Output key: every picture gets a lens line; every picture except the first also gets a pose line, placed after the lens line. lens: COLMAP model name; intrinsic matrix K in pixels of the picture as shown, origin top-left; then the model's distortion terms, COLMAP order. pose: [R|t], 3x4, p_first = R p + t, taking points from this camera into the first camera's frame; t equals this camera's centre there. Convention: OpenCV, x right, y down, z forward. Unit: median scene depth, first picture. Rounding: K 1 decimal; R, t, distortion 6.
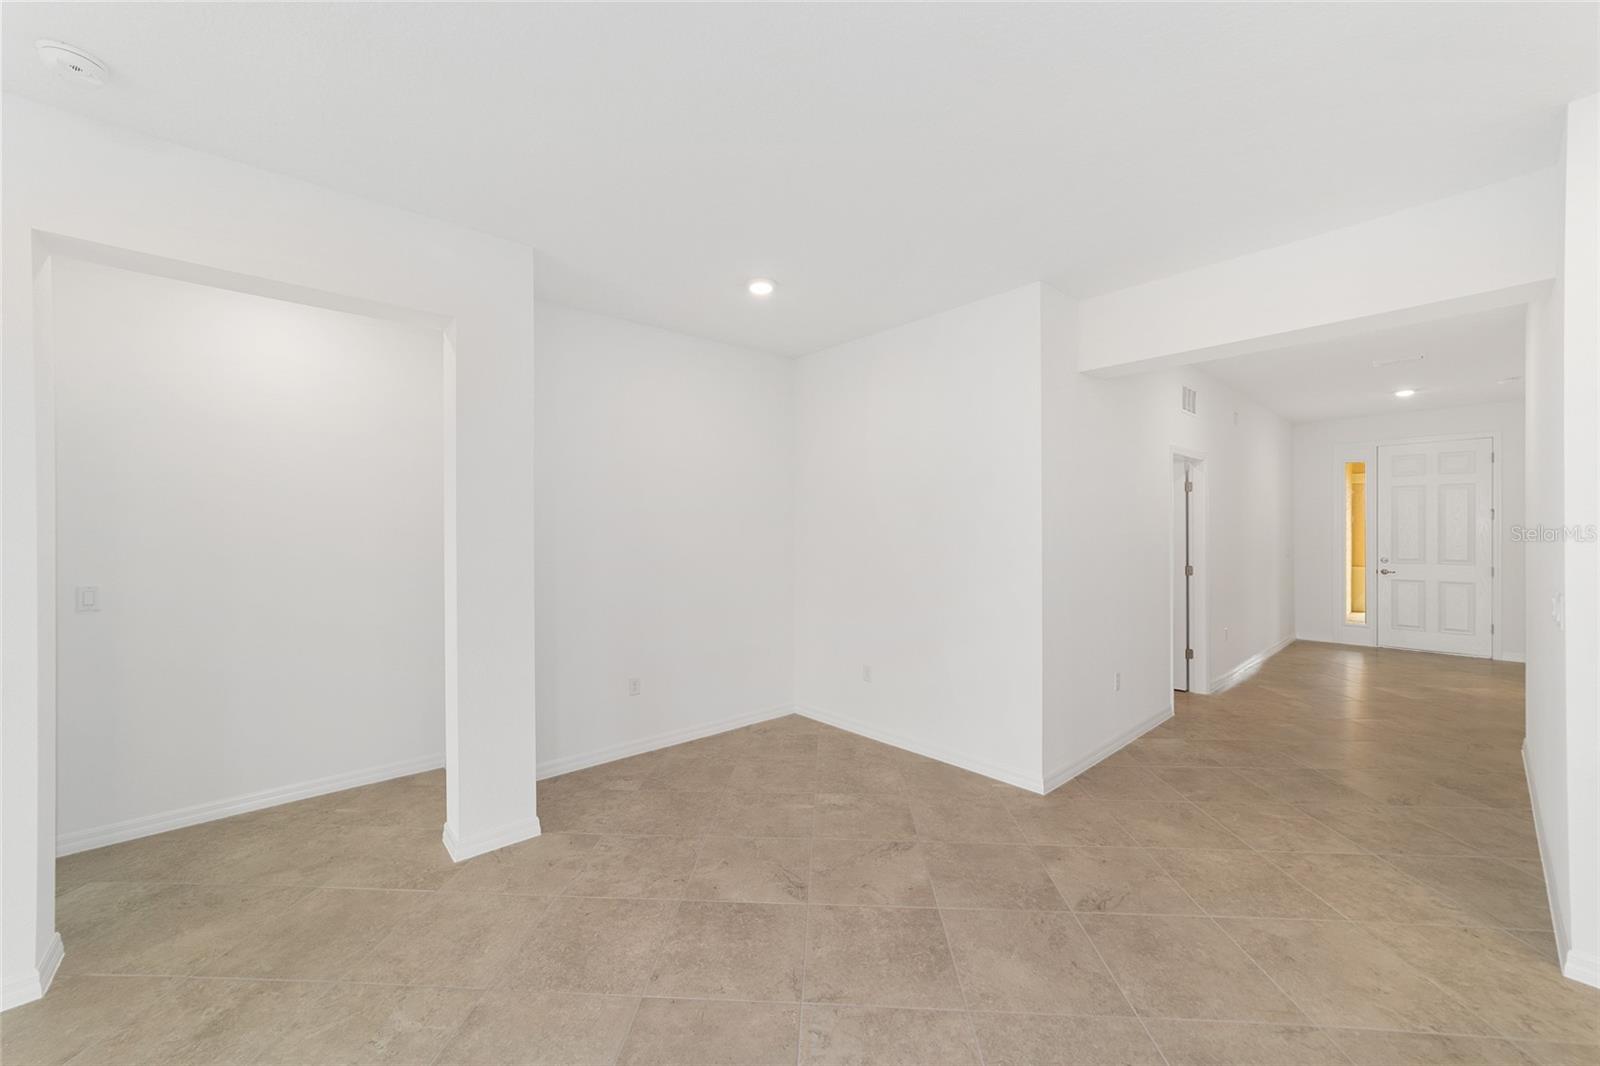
lens RADIAL K [[615.8, 0, 788.1], [0, 615.8, 531.5], [0, 0, 1]] dist [-0.002736, 0.001432]
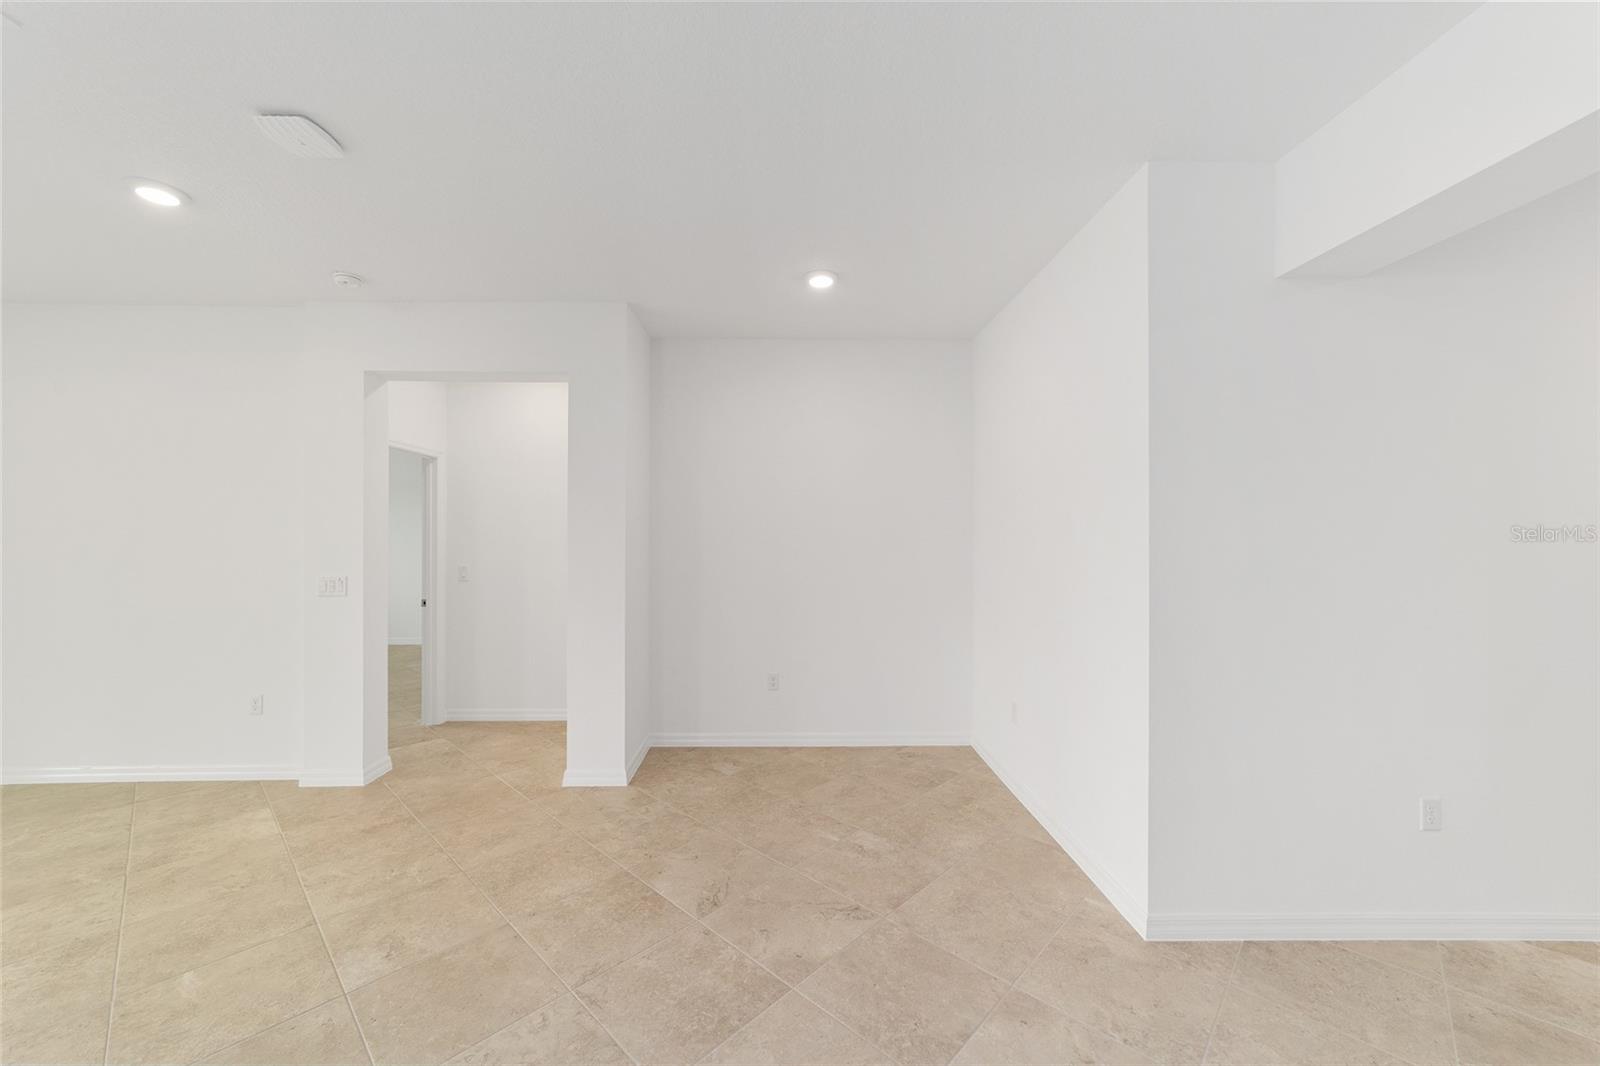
lens RADIAL K [[615.8, 0, 789.0], [0, 615.8, 529.4], [0, 0, 1]] dist [-0.002736, 0.001432]
pose [[0.756702, -0.002142, -0.653756, 0.482274], [-0.003509, 0.999967, -0.007339, -0.002856], [0.653750, 0.007847, 0.756669, 0.220505]]
